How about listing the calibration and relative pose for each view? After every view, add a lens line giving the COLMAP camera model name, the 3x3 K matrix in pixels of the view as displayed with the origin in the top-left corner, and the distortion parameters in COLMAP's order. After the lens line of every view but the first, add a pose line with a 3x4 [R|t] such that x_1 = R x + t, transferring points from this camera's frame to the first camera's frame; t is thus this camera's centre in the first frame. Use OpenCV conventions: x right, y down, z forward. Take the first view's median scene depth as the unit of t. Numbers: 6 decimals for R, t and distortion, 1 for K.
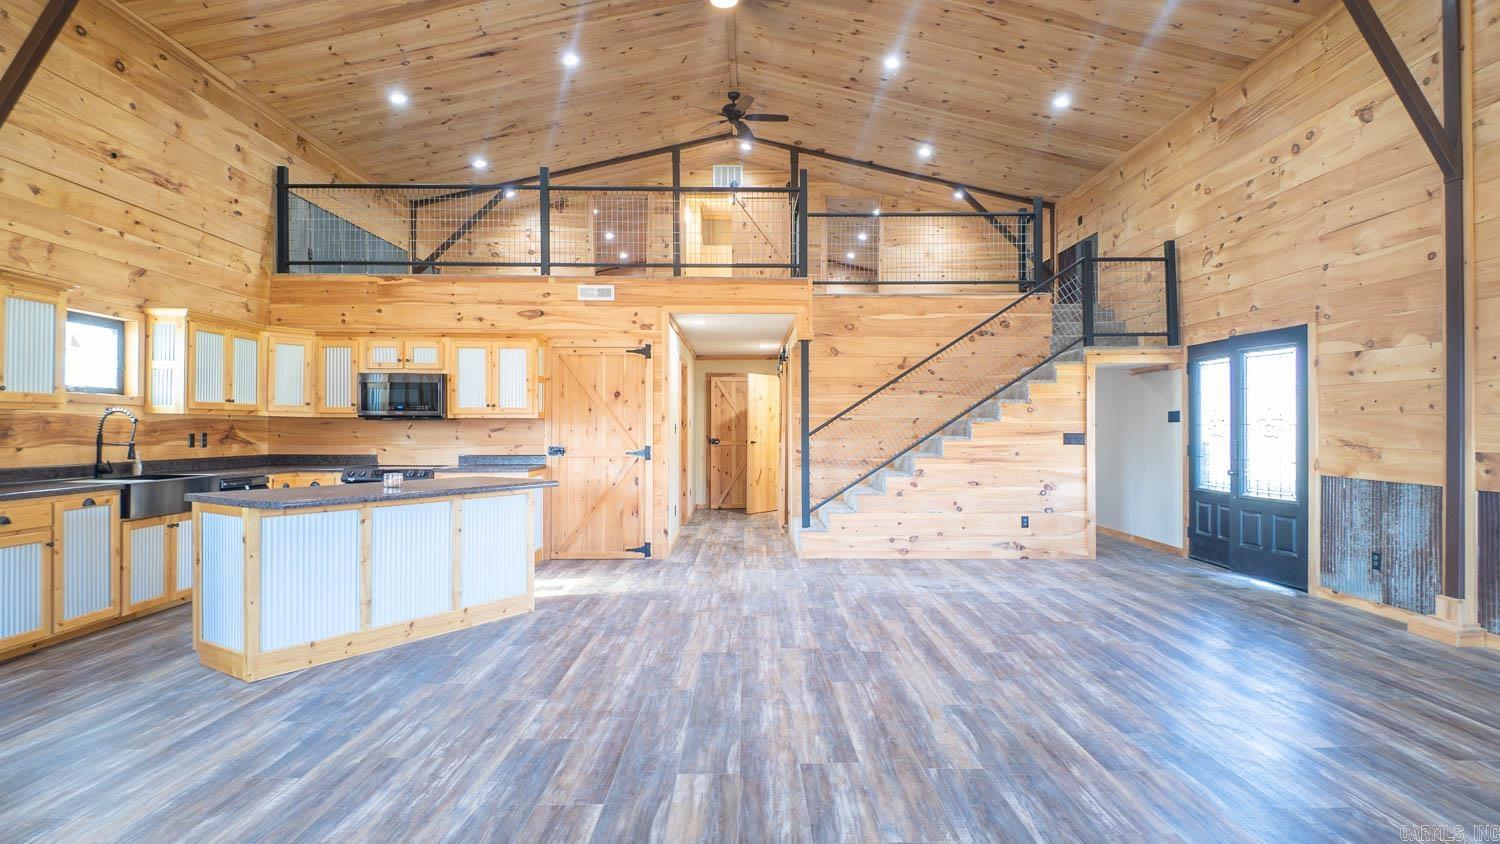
lens RADIAL K [[774.9, 0, 762.9], [0, 774.9, 425.0], [0, 0, 1]] dist [0.017913, -0.024953]
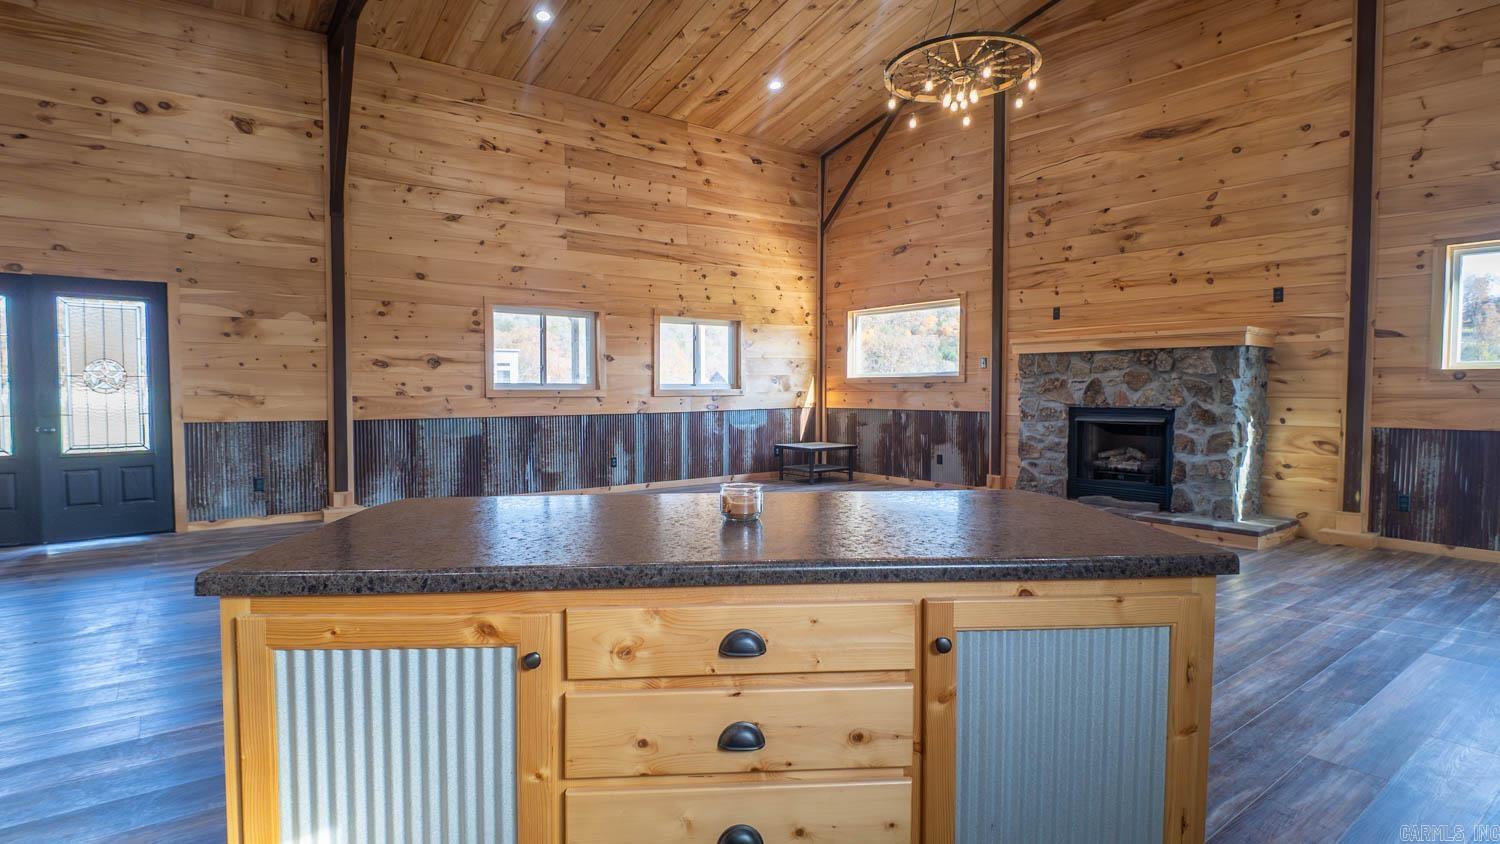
lens RADIAL K [[774.9, 0, 743.3], [0, 774.9, 428.0], [0, 0, 1]] dist [0.017913, -0.024953]
pose [[-0.581720, -0.047127, 0.812023, -0.529043], [-0.005794, 0.998535, 0.053800, 0.006217], [-0.813369, 0.026592, -0.581141, 0.809341]]
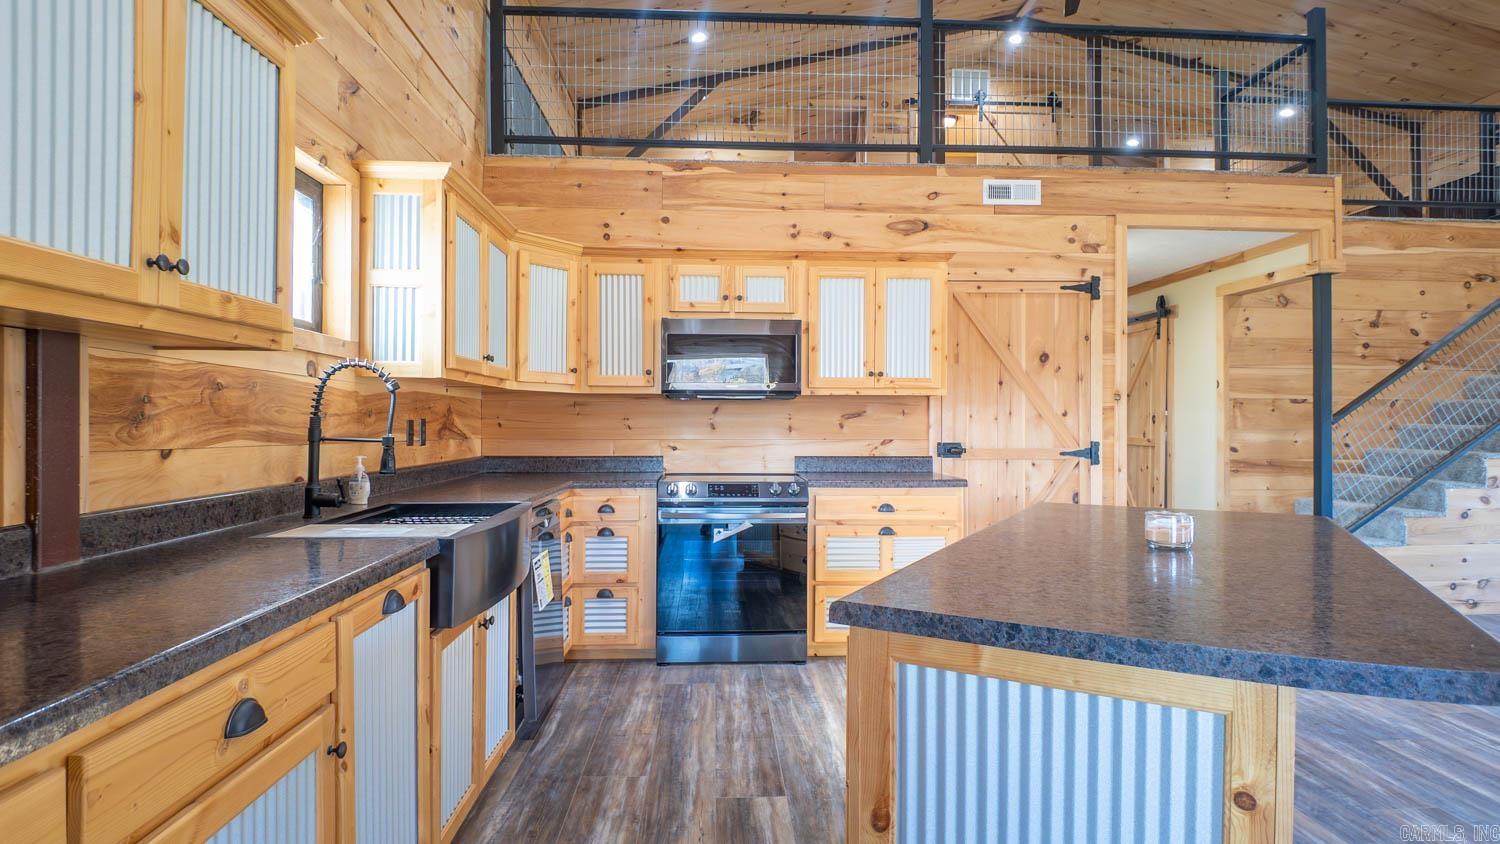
lens RADIAL K [[774.9, 0, 761.9], [0, 774.9, 427.8], [0, 0, 1]] dist [0.017913, -0.024953]
pose [[0.999388, -0.002027, 0.034912, -0.447744], [0.001689, 0.999952, 0.009703, 0.010129], [-0.034930, -0.009638, 0.999343, 0.399326]]
